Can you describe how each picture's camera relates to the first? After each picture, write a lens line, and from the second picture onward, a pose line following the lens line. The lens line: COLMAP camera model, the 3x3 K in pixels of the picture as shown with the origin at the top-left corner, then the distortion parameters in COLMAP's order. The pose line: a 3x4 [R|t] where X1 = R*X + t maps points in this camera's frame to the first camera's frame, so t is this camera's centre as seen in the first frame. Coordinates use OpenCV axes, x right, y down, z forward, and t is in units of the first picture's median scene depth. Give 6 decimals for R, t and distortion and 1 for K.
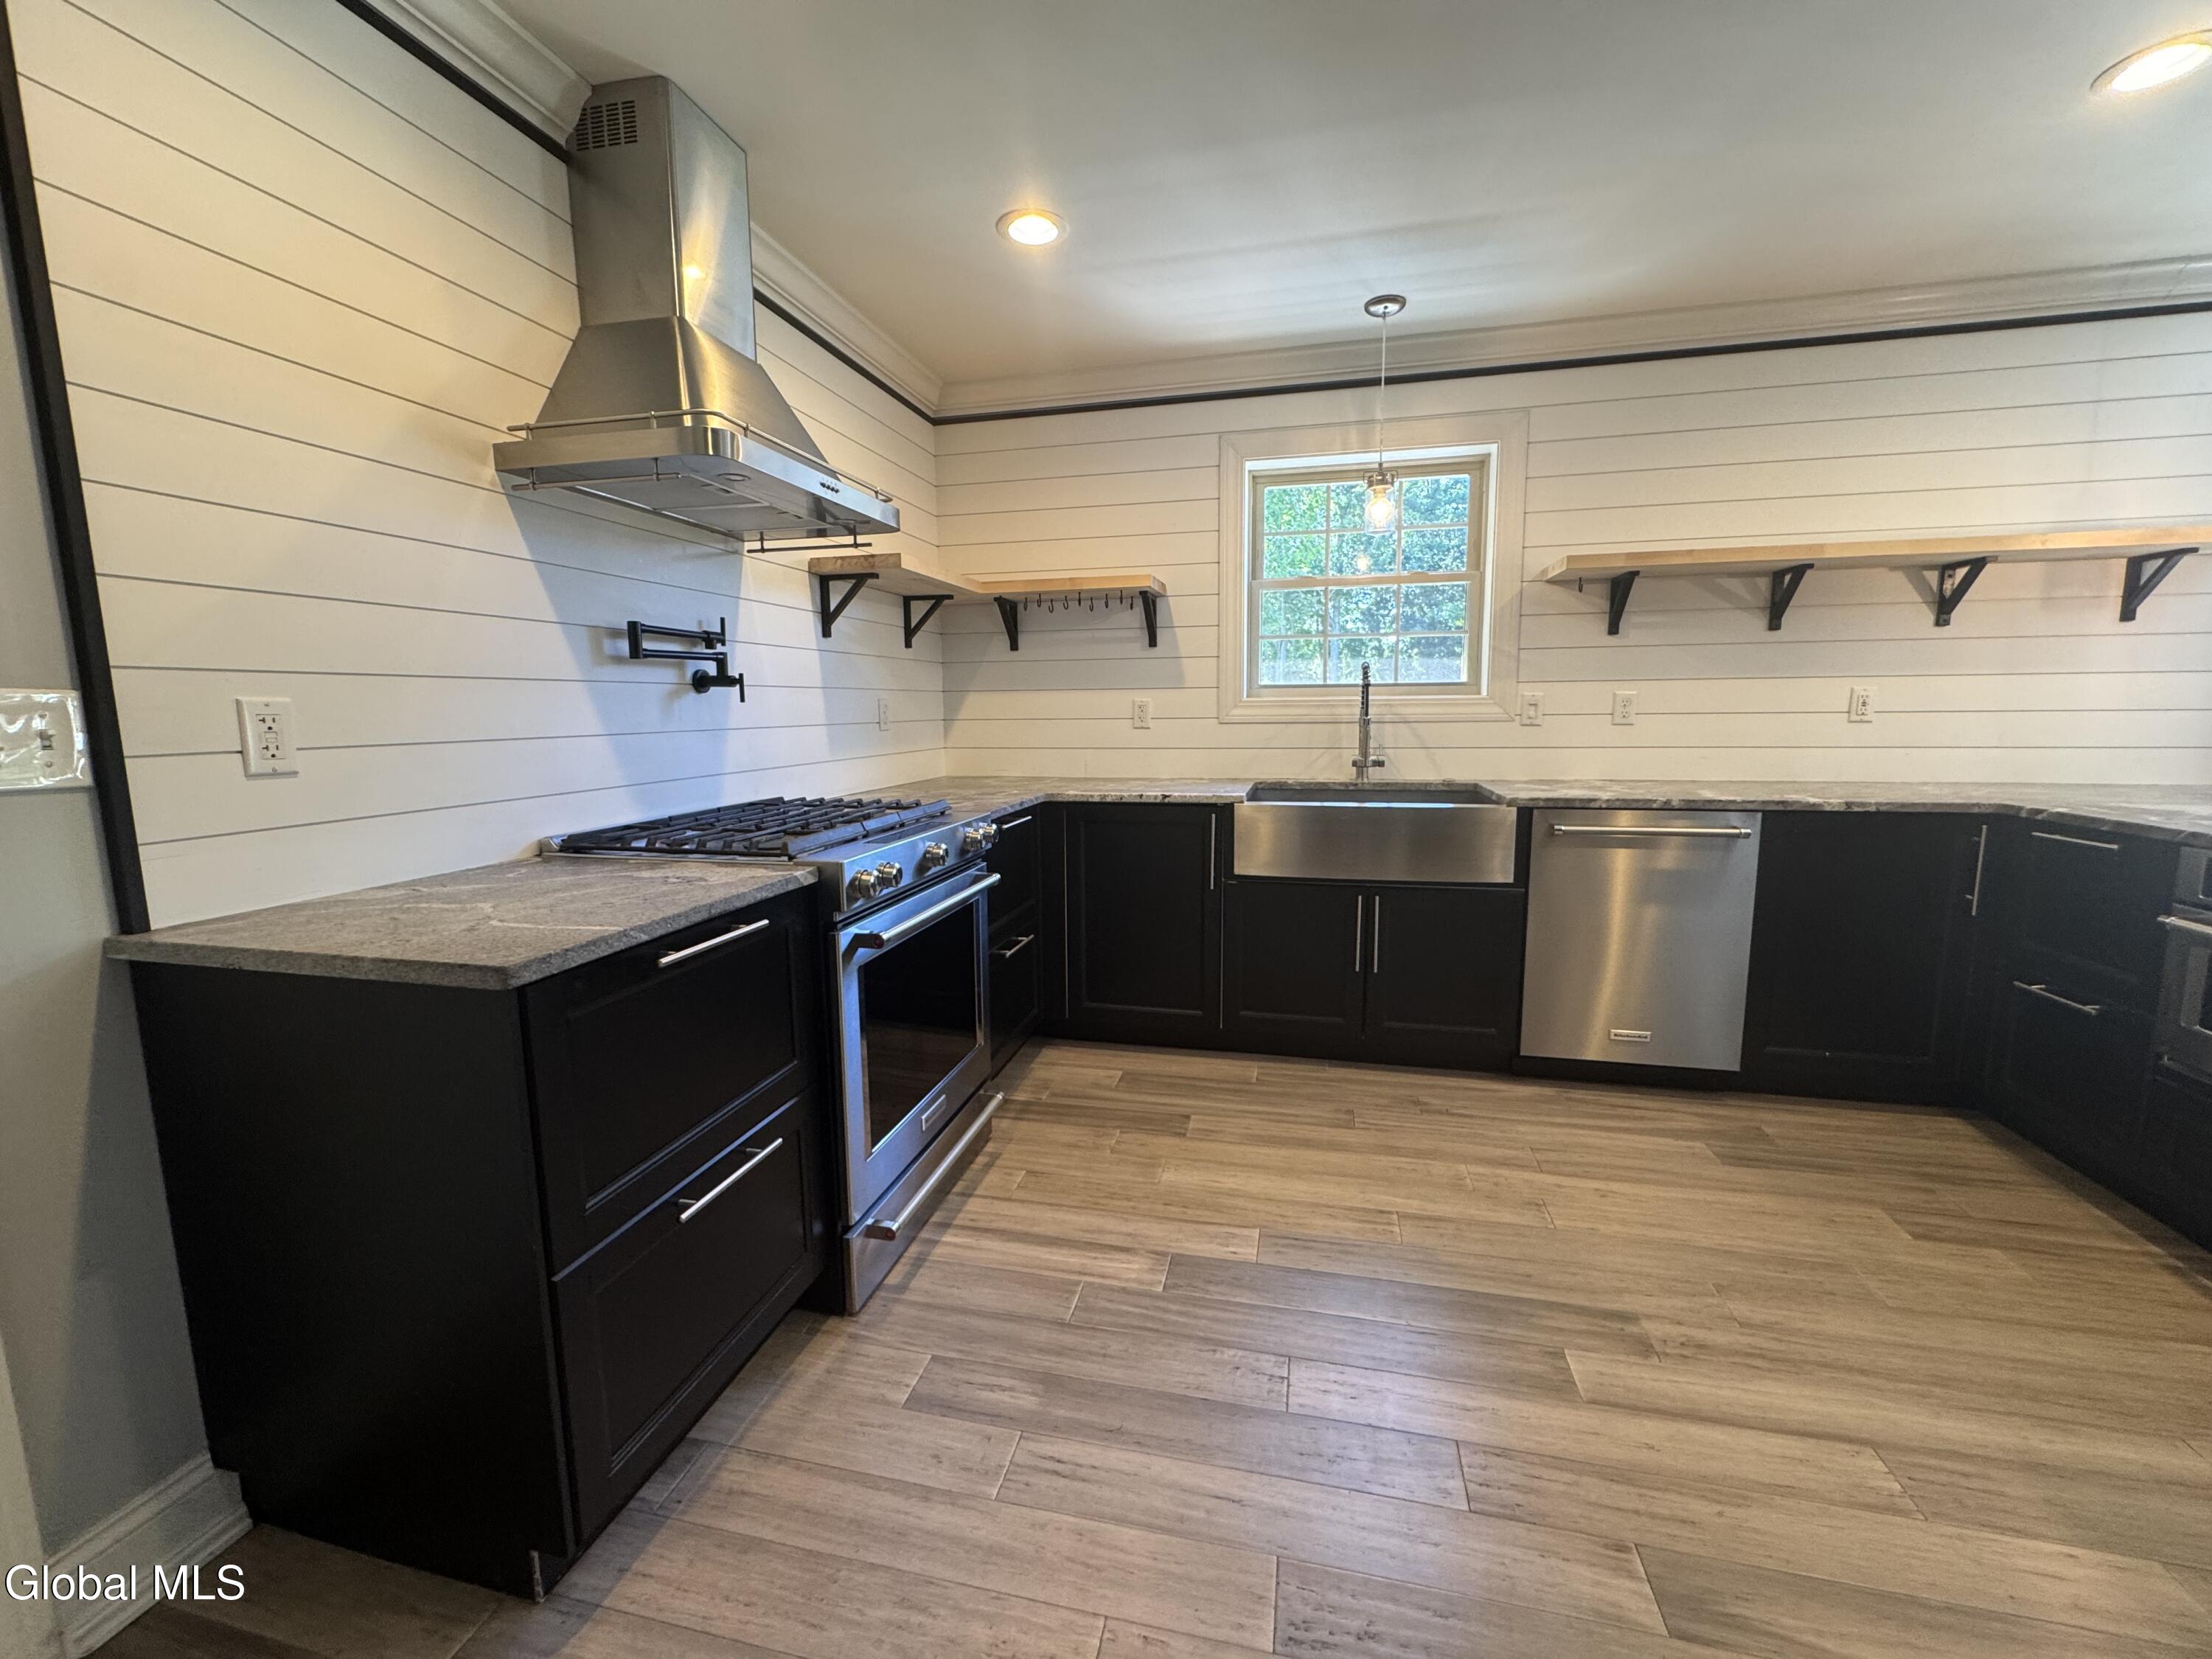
lens RADIAL K [[883.4, 0, 1105.4], [0, 883.4, 822.0], [0, 0, 1]] dist [-0.002641, 0.000346]
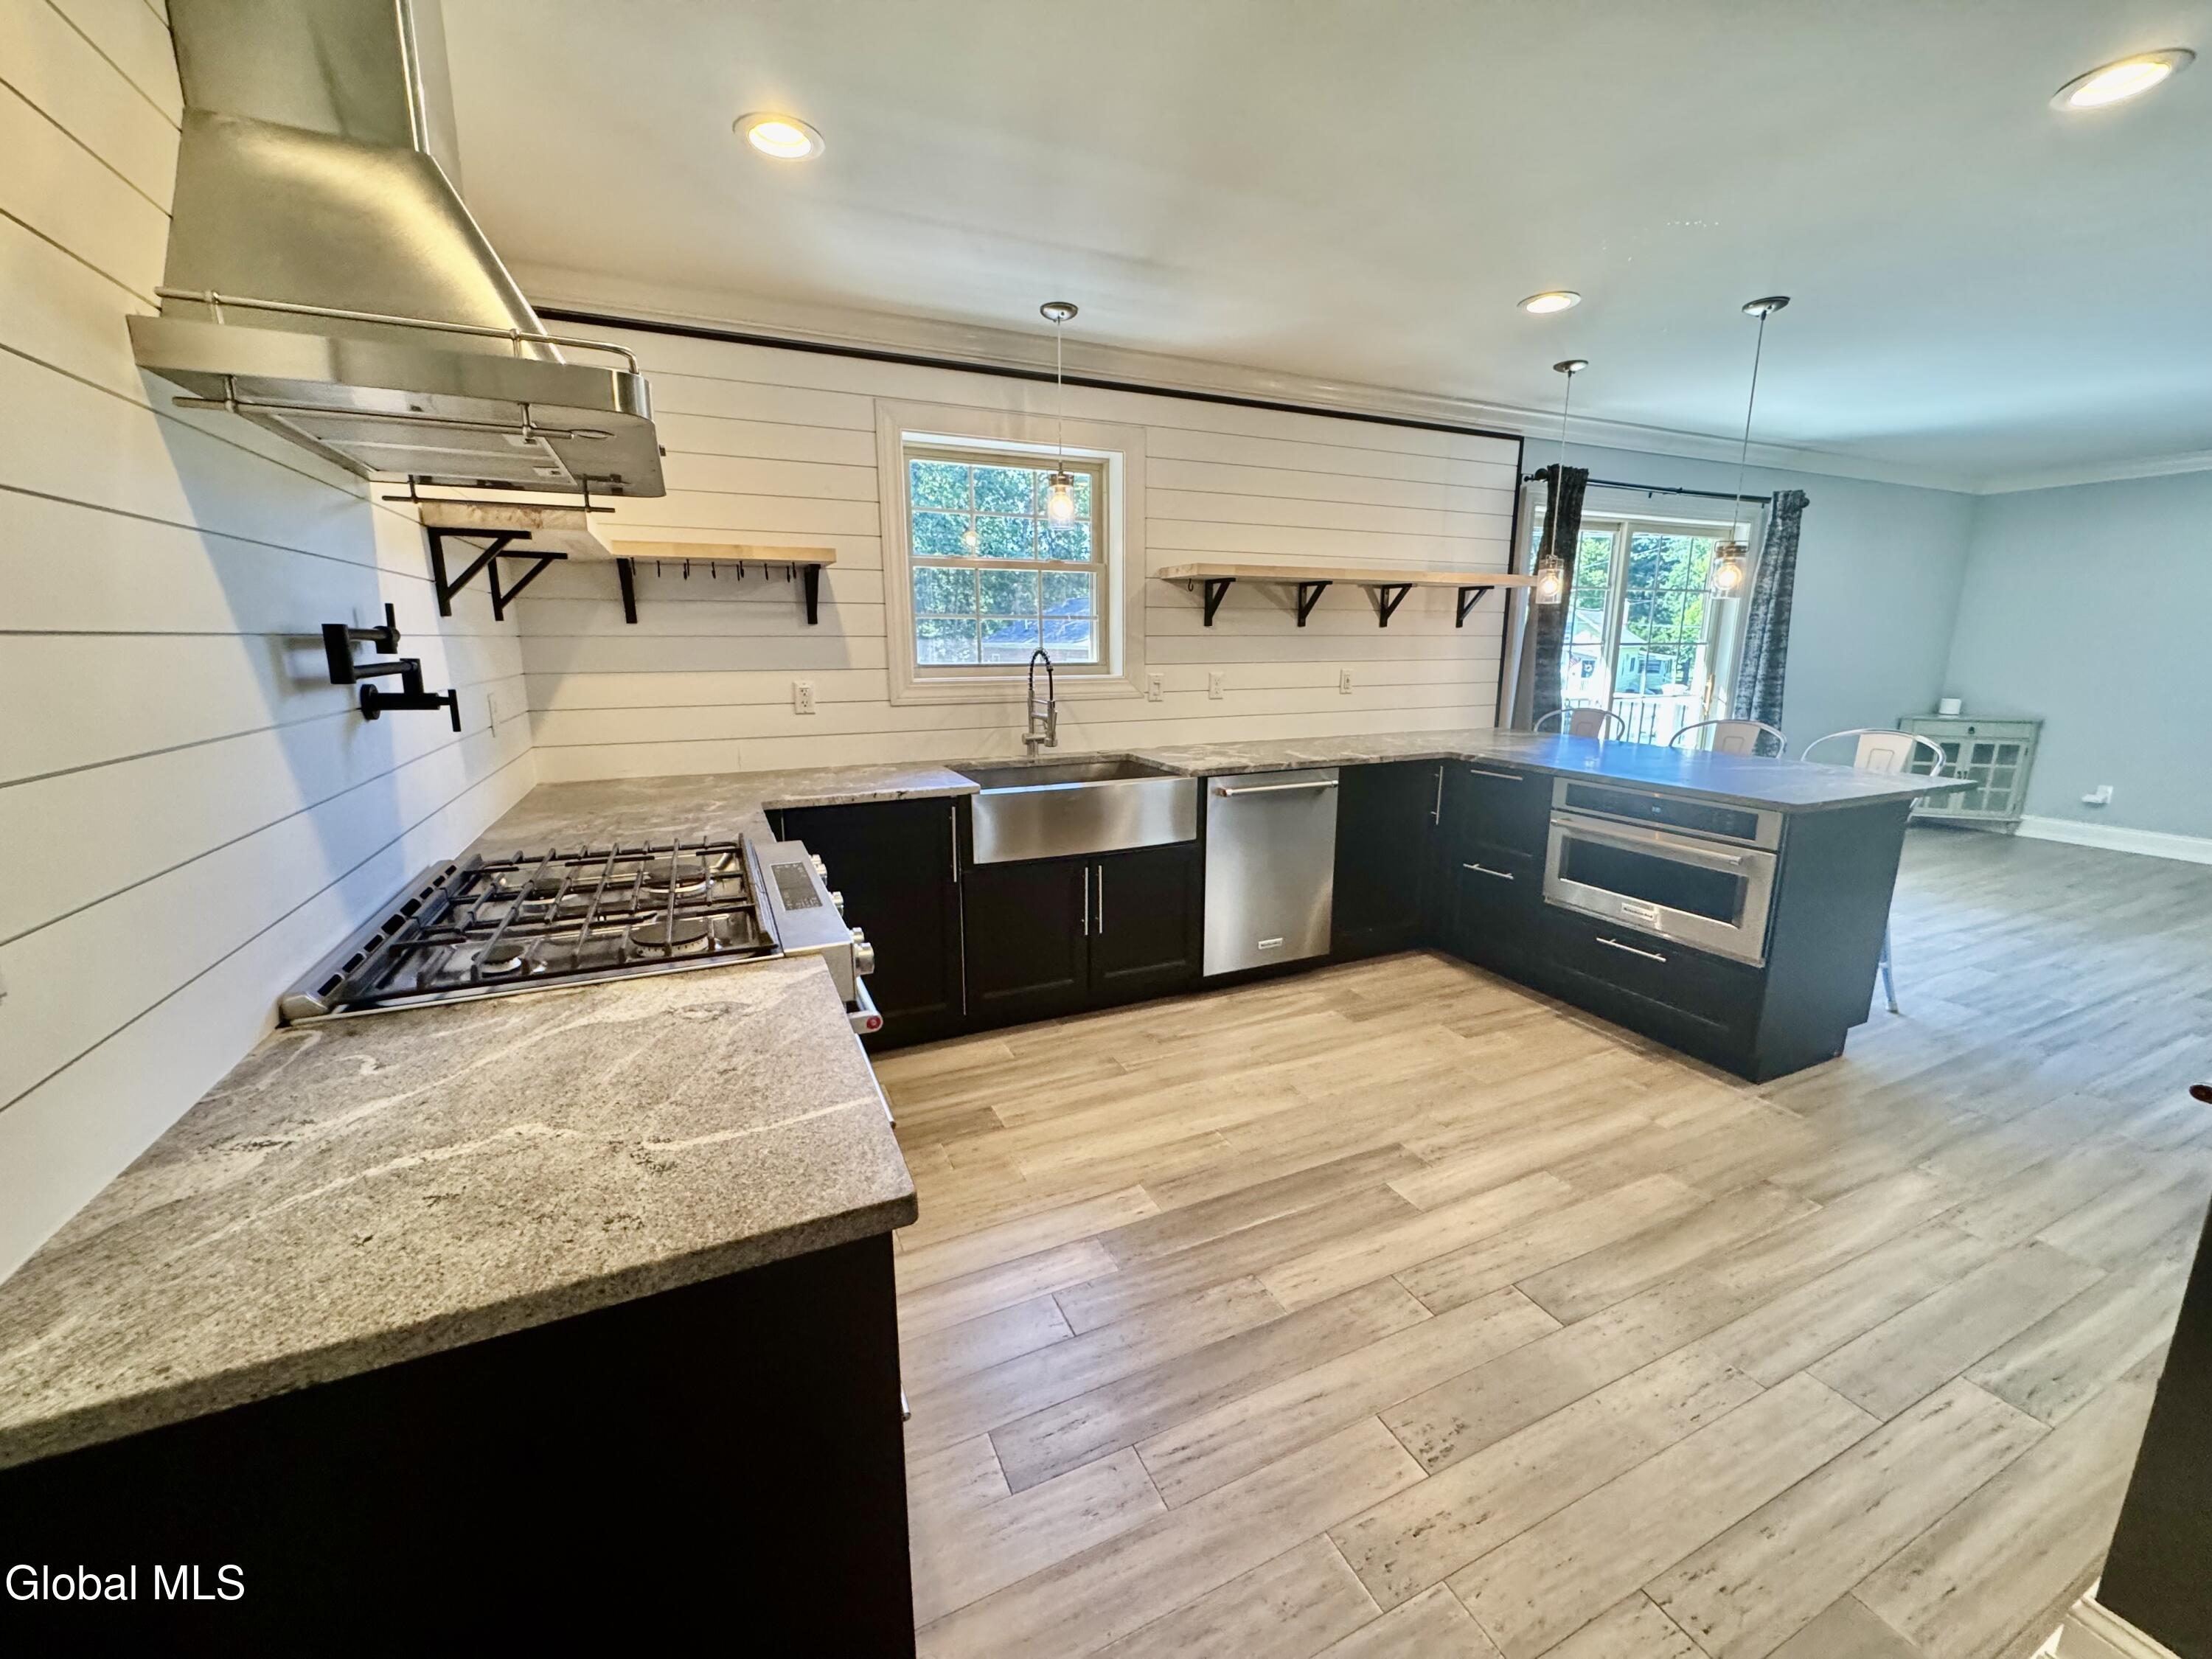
lens RADIAL K [[883.4, 0, 1105.4], [0, 883.4, 822.0], [0, 0, 1]] dist [-0.002641, 0.000346]
pose [[0.786640, -0.115693, 0.606476, -0.401116], [0.072793, 0.992815, 0.094975, -0.085796], [-0.613106, -0.030564, 0.789409, 0.131508]]
